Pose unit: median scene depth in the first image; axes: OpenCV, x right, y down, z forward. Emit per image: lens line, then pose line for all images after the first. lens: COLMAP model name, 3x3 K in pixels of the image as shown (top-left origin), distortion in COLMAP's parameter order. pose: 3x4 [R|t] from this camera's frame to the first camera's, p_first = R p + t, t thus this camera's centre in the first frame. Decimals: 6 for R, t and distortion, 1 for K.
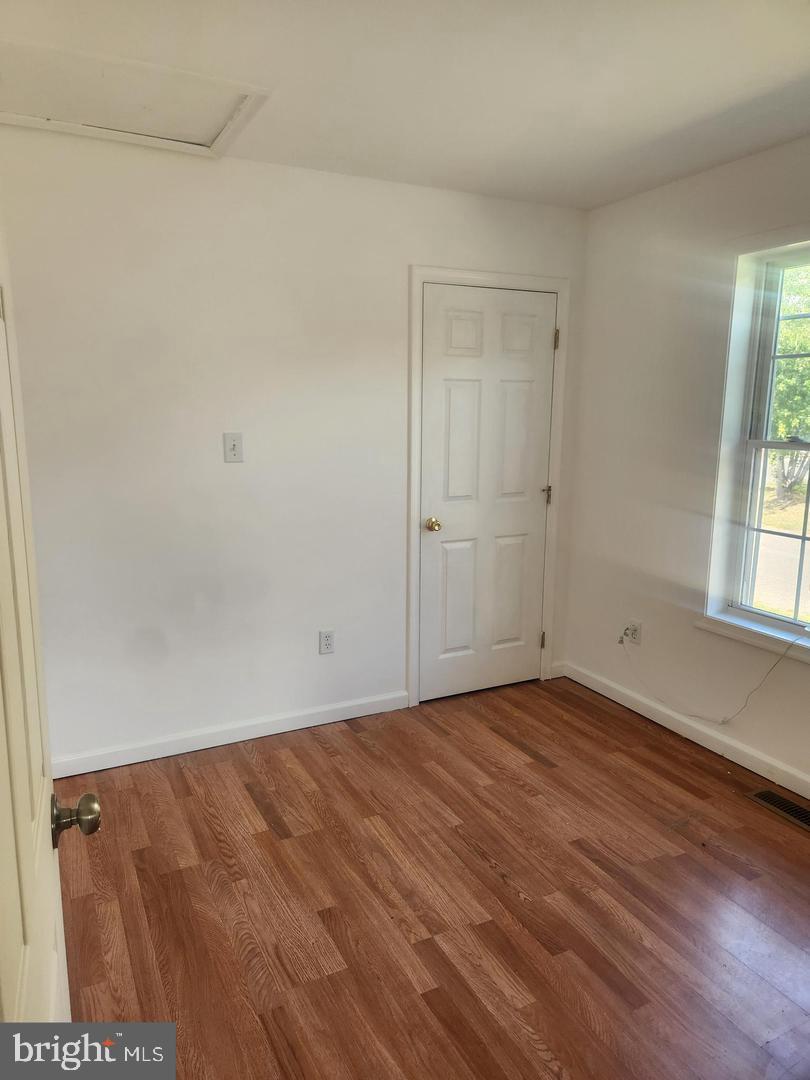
lens RADIAL K [[718.5, 0, 379.5], [0, 718.5, 504.9], [0, 0, 1]] dist [0.039793, -0.035208]
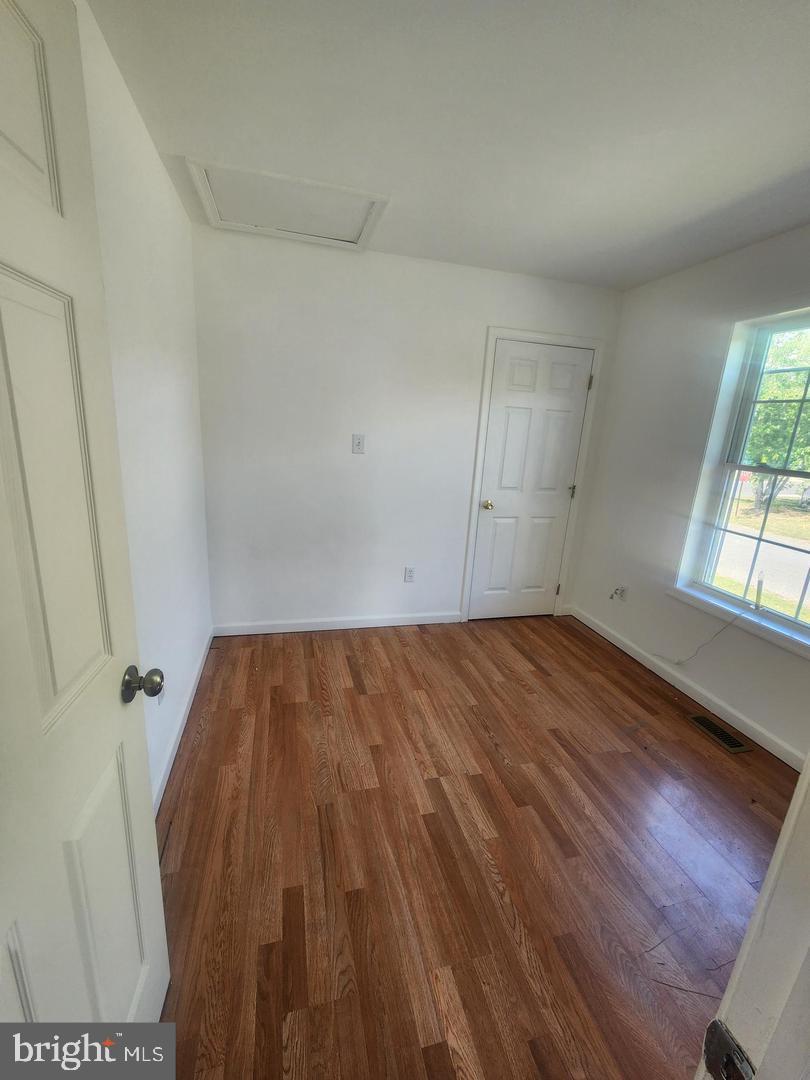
lens RADIAL K [[436.9, 0, 400.5], [0, 436.9, 517.5], [0, 0, 1]] dist [-0.011850, 0.000513]
pose [[0.979156, 0.094140, -0.179976, 0.076488], [-0.081226, 0.993651, 0.077841, -0.002921], [0.186161, -0.061600, 0.980586, 0.096316]]
